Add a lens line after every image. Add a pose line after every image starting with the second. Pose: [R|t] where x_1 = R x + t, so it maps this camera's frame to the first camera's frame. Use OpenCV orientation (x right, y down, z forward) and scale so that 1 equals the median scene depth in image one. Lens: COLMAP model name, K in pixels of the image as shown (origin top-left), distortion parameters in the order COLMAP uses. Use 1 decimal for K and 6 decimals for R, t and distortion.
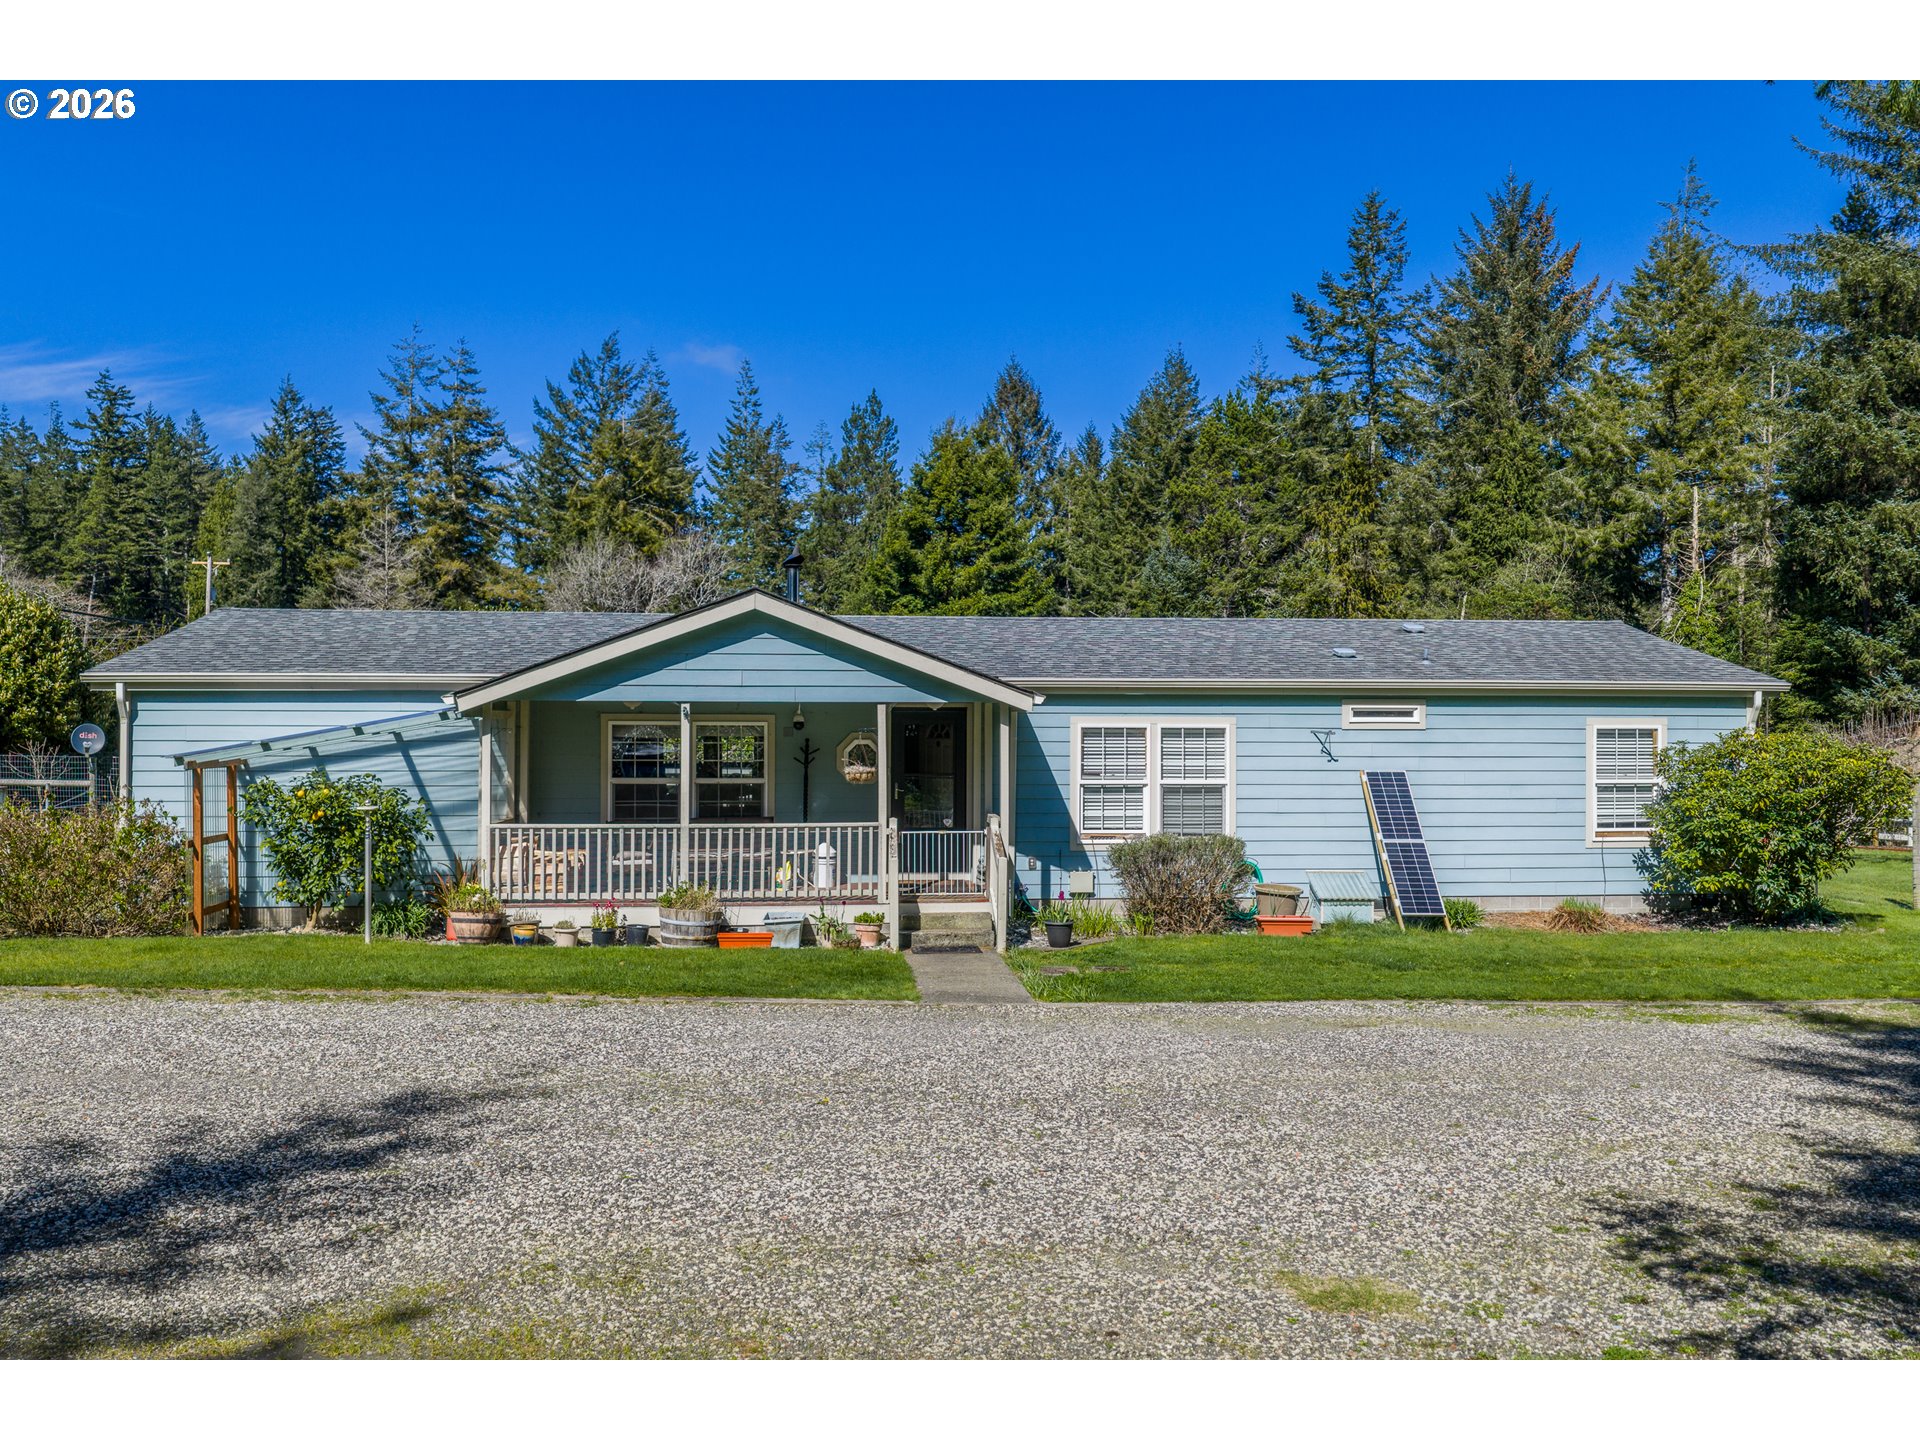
lens RADIAL K [[1574.1, 0, 971.4], [0, 1574.1, 726.4], [0, 0, 1]] dist [0.022857, -0.041938]
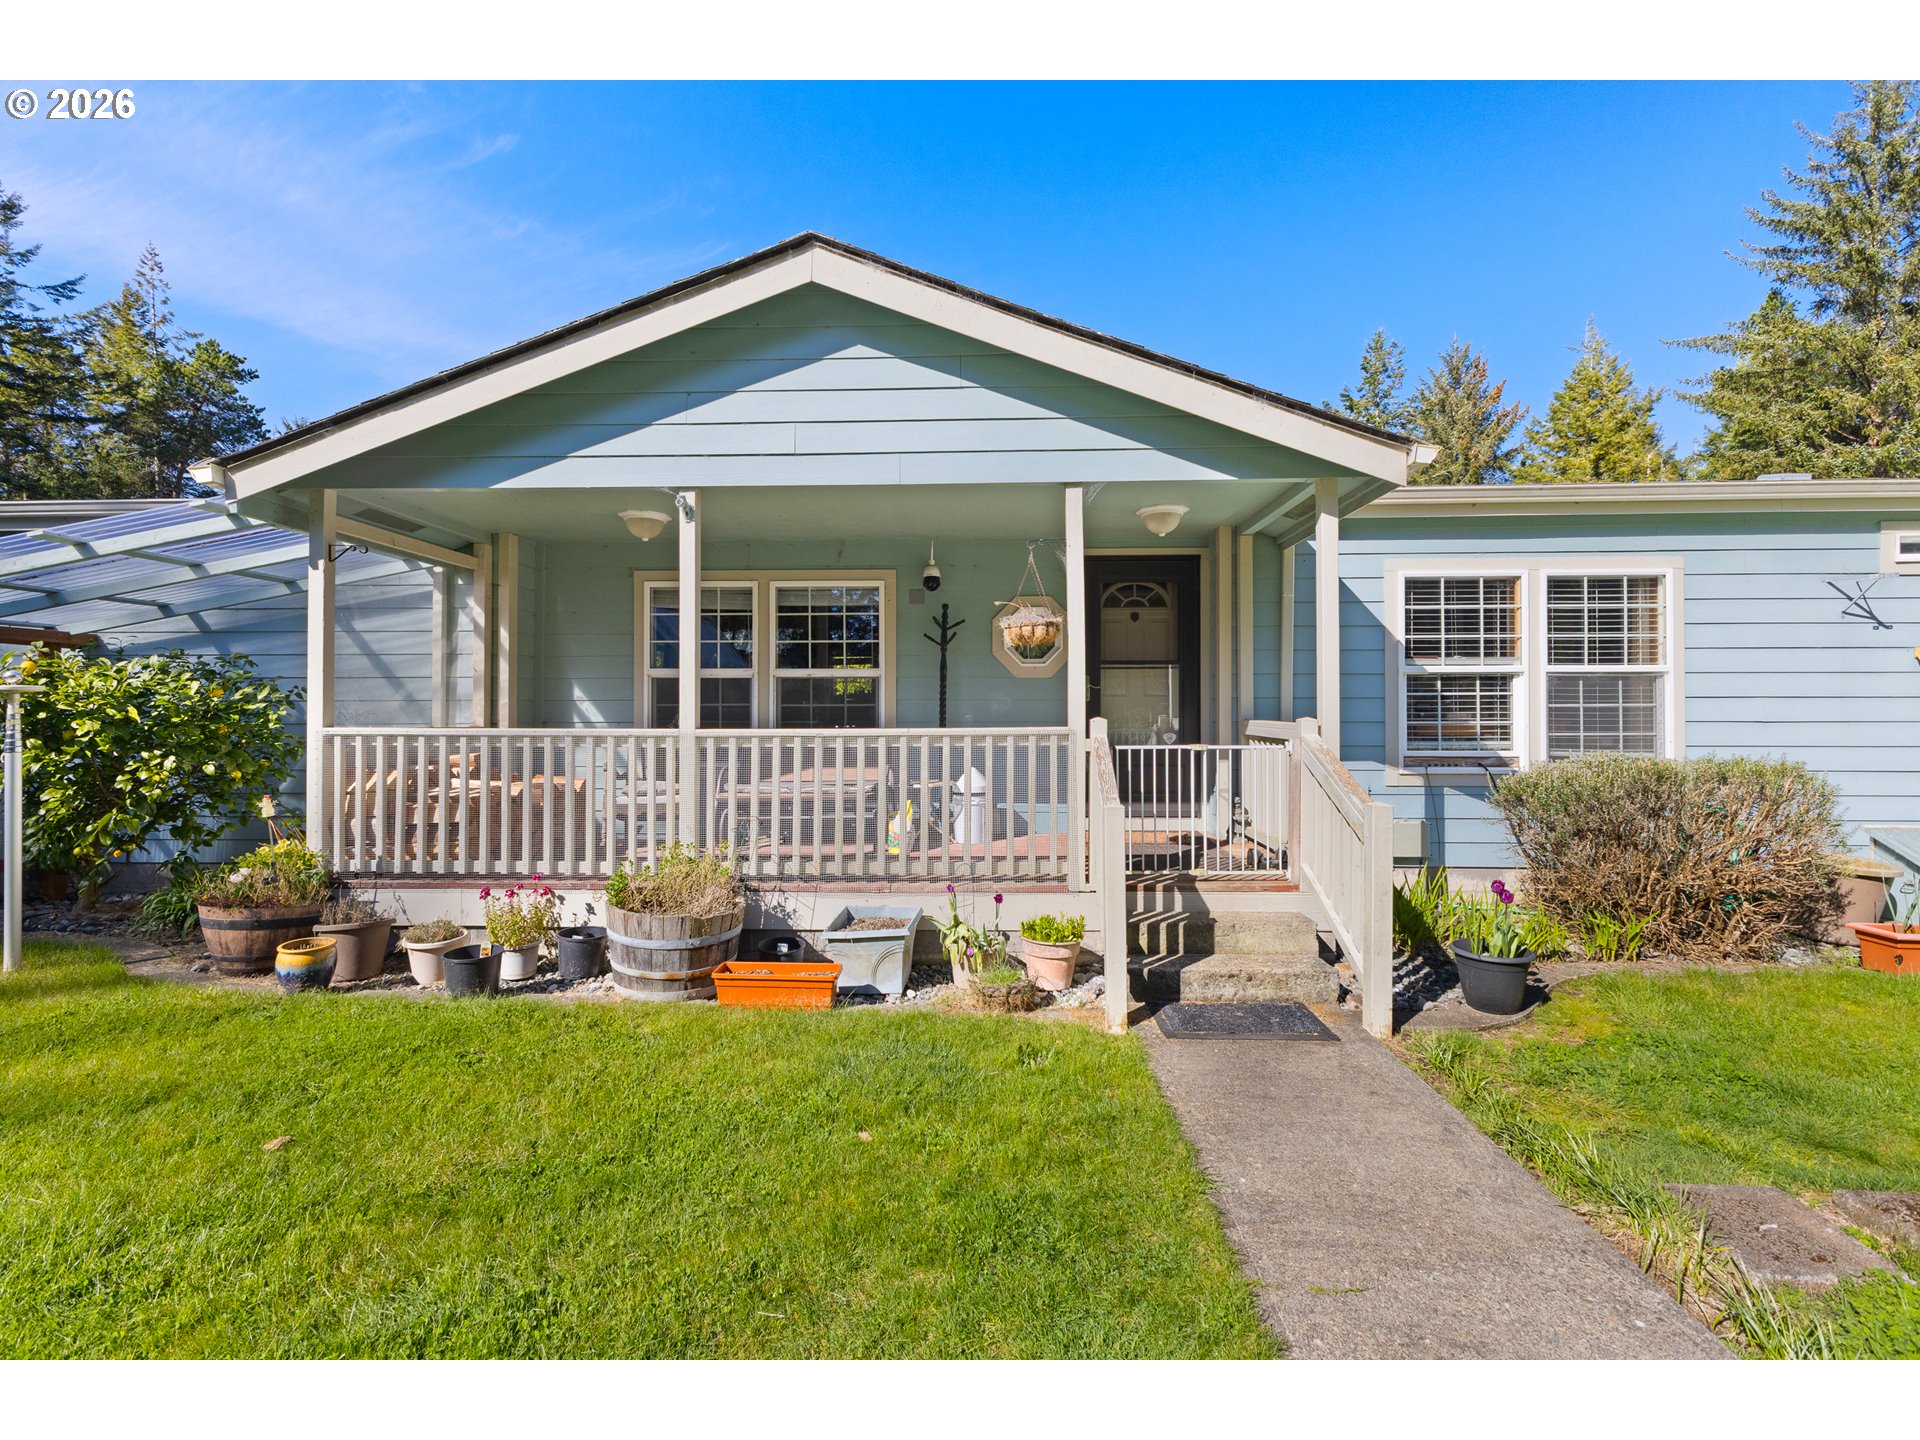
lens RADIAL K [[1574.1, 0, 959.6], [0, 1574.1, 706.9], [0, 0, 1]] dist [0.022857, -0.041938]
pose [[0.993578, 0.001351, -0.113145, -0.034013], [0.002172, 0.999517, 0.031015, 0.035759], [0.113132, -0.031061, 0.993094, 0.460610]]
